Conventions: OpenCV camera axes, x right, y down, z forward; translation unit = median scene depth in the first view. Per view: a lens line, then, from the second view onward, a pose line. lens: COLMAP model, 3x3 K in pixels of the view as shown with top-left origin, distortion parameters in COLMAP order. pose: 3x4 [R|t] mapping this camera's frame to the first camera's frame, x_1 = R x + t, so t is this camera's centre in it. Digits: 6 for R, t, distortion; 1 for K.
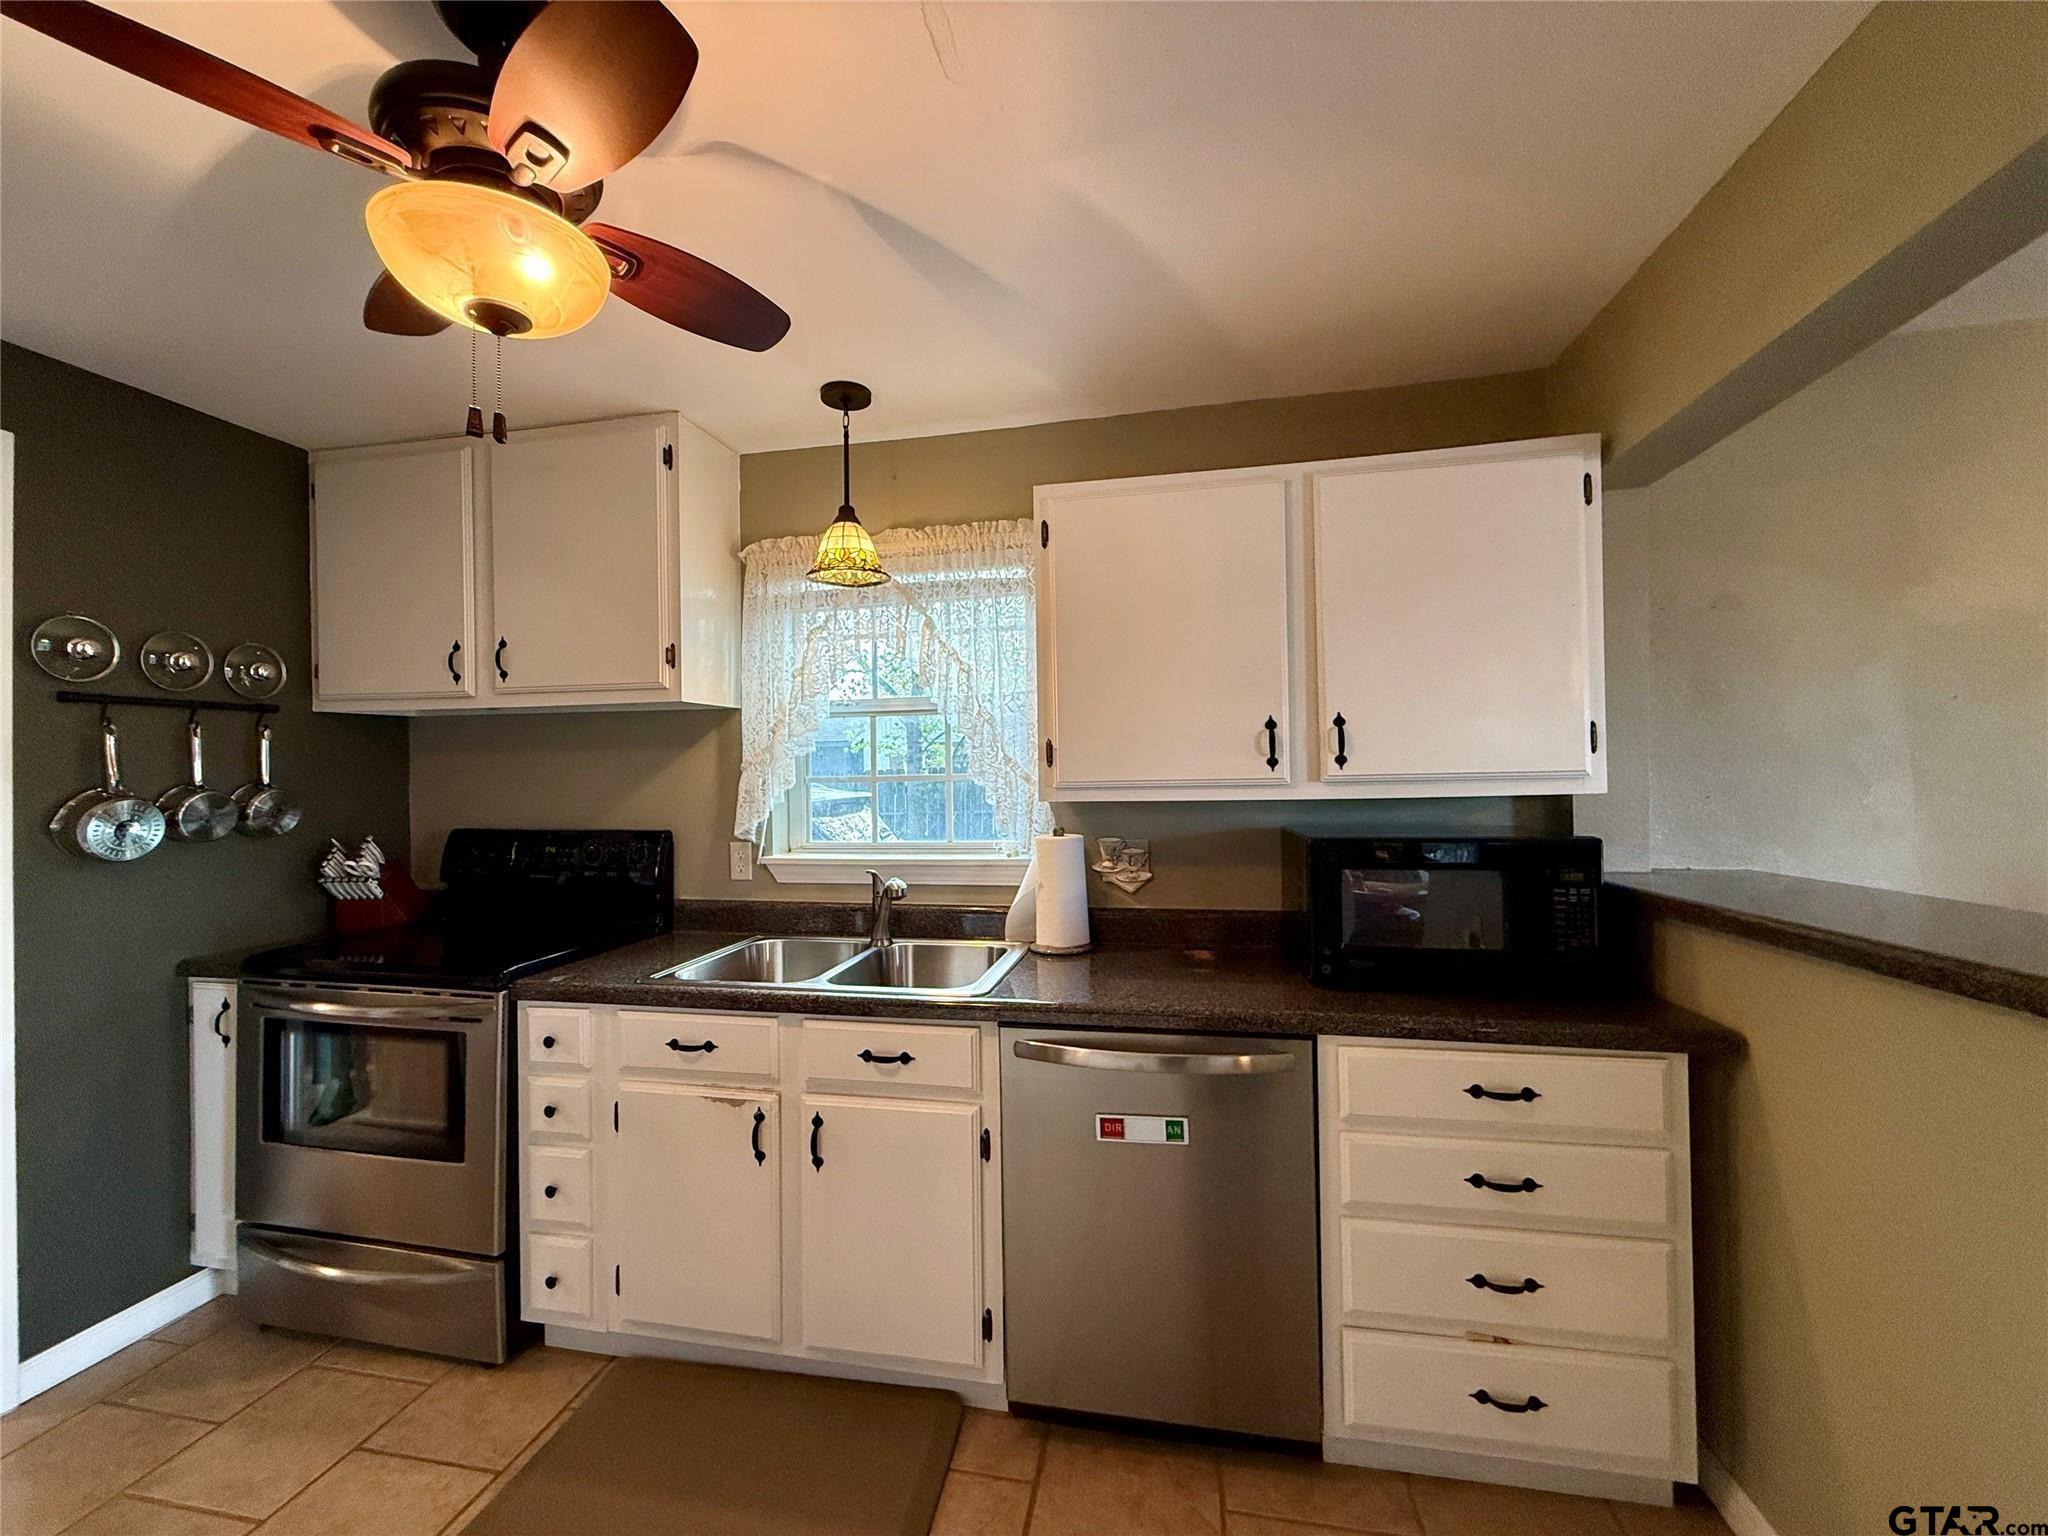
lens RADIAL K [[816.1, 0, 1016.2], [0, 816.1, 770.8], [0, 0, 1]] dist [-0.000137, 0.000535]
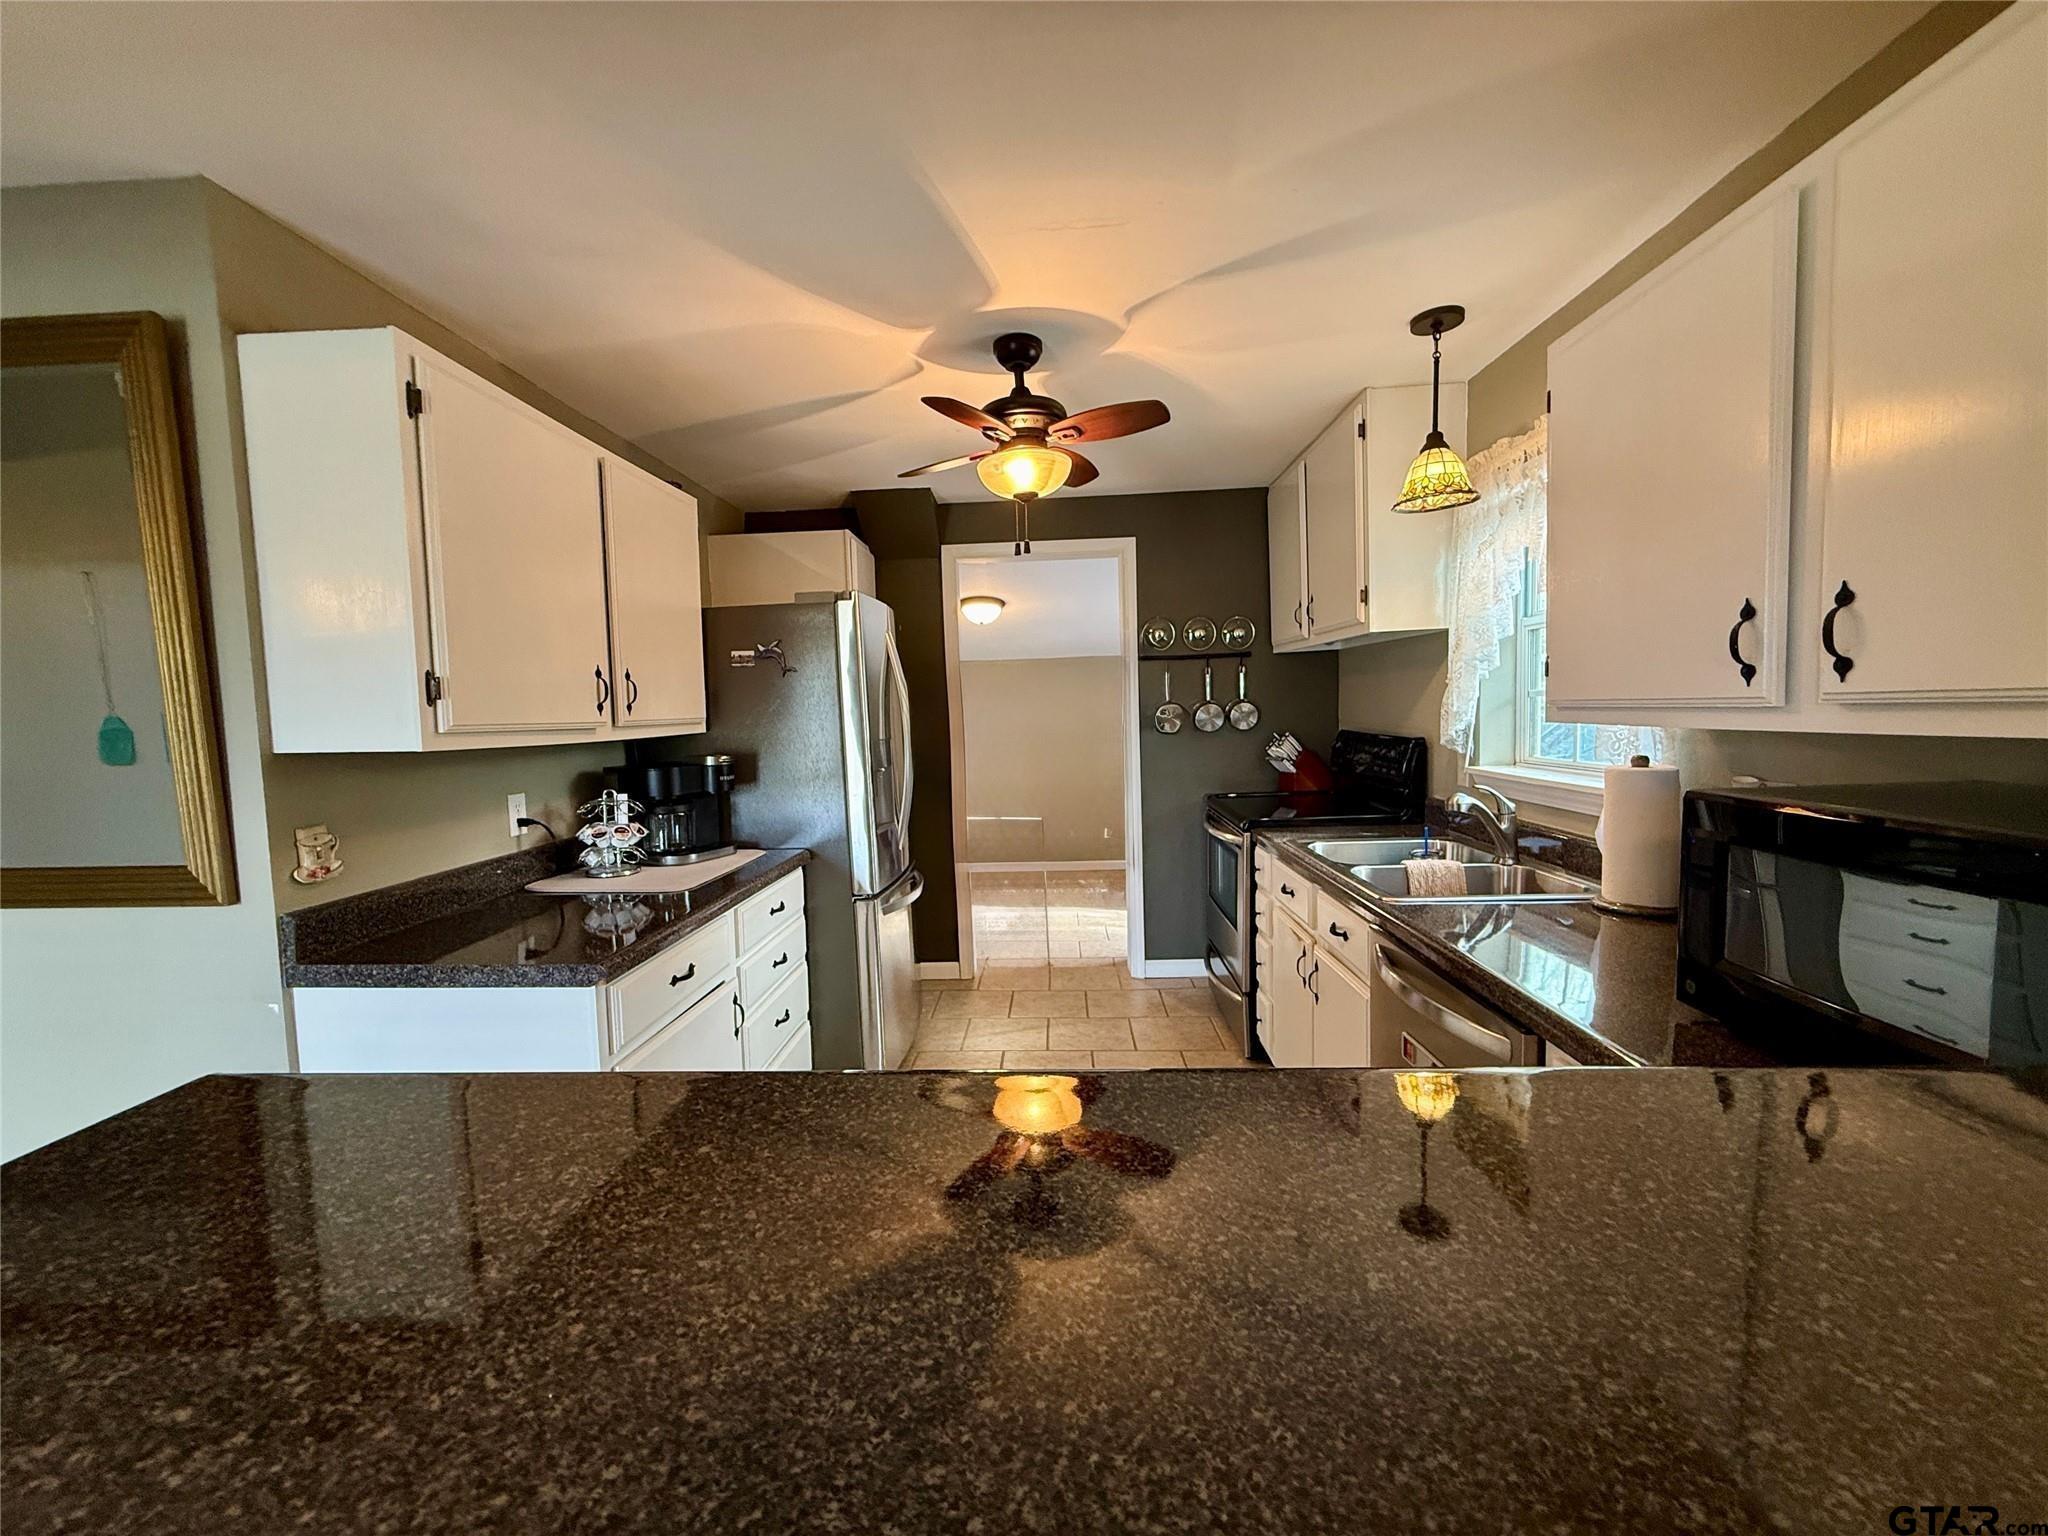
lens RADIAL K [[816.1, 0, 1016.2], [0, 816.1, 770.8], [0, 0, 1]] dist [-0.000137, 0.000535]
pose [[0.150344, 0.087368, -0.984766, 0.756328], [0.034563, 0.995014, 0.093554, -0.011607], [0.988029, -0.048102, 0.146575, 0.295219]]
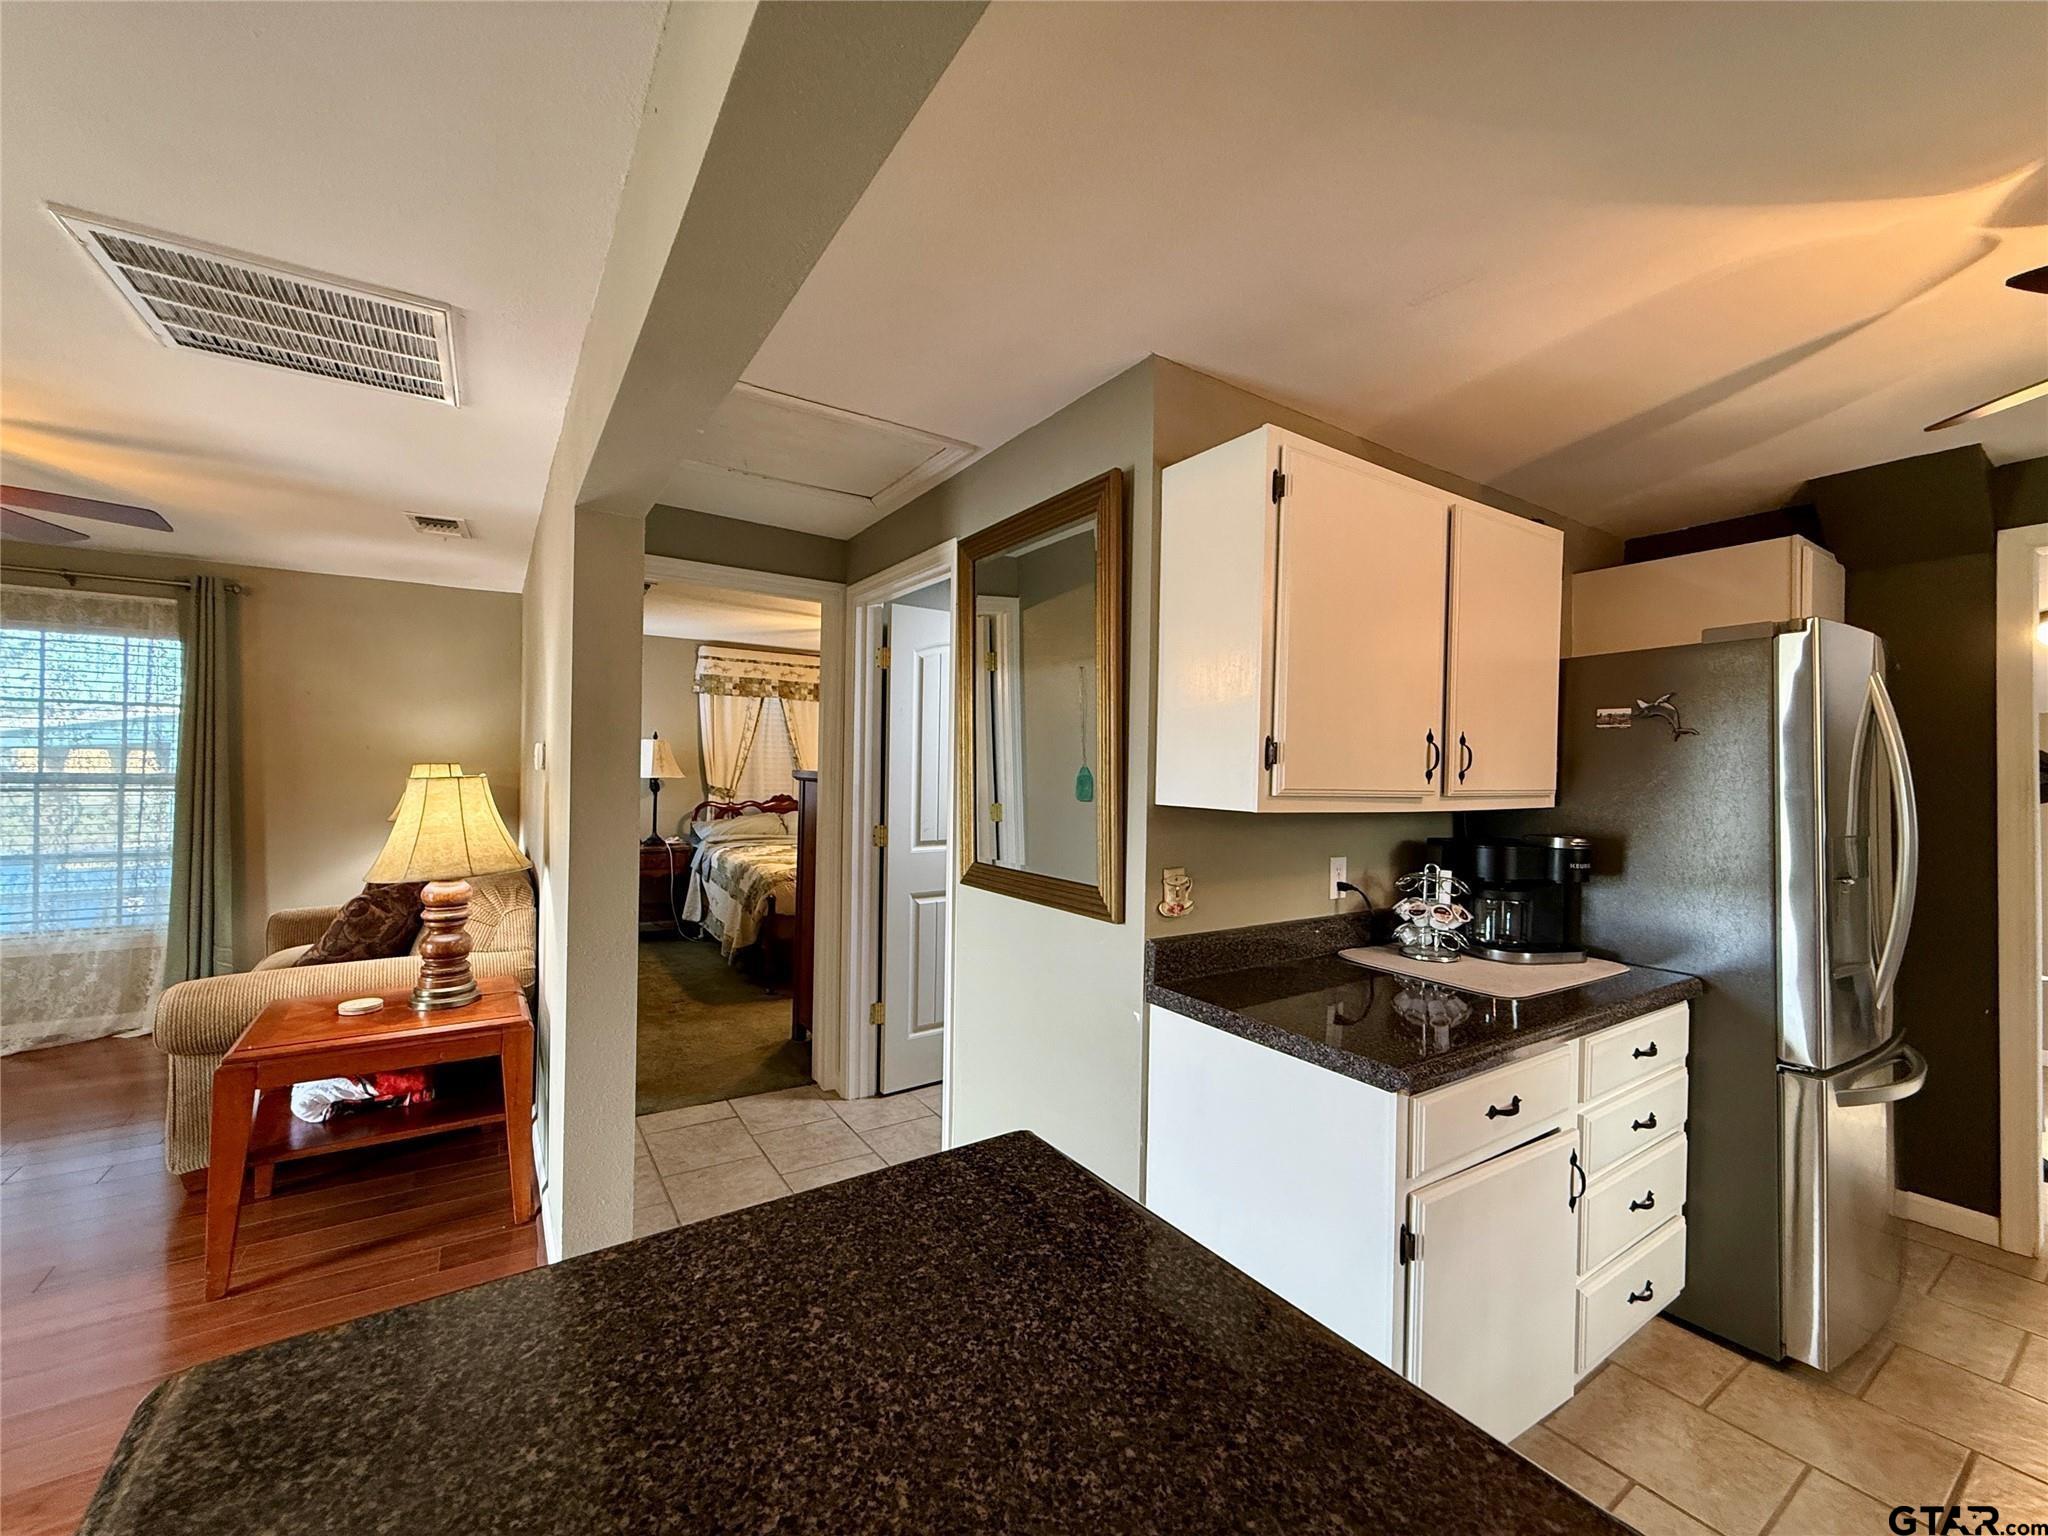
lens RADIAL K [[816.1, 0, 1016.2], [0, 816.1, 770.8], [0, 0, 1]] dist [-0.000137, 0.000535]
pose [[-0.710369, 0.003084, -0.703823, 0.660653], [0.002634, 0.999995, 0.001724, -0.020024], [0.703824, -0.000629, -0.710374, 0.265911]]
